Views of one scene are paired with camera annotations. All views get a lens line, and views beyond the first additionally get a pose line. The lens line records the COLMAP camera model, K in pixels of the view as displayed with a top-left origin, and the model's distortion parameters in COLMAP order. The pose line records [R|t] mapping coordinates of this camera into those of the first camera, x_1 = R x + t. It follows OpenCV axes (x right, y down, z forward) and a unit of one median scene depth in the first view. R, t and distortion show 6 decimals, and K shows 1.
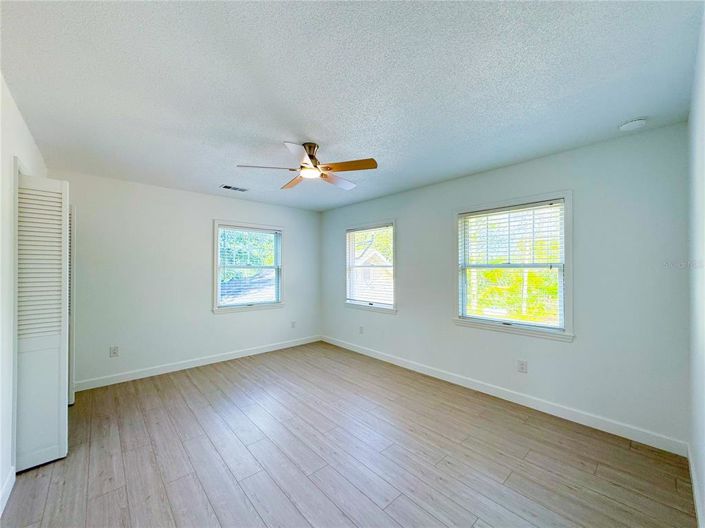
lens RADIAL K [[295.7, 0, 353.7], [0, 295.7, 262.1], [0, 0, 1]] dist [-0.001503, 0.001166]
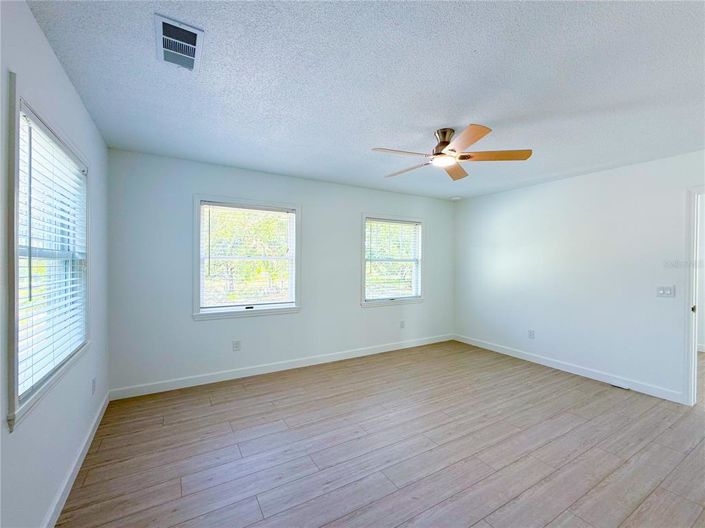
lens RADIAL K [[295.7, 0, 330.7], [0, 295.7, 260.5], [0, 0, 1]] dist [-0.001503, 0.001166]
pose [[0.214795, 0.004146, 0.976650, -0.887323], [-0.027458, 0.999621, 0.001795, 0.019559], [-0.976273, -0.027203, 0.214828, 0.886800]]
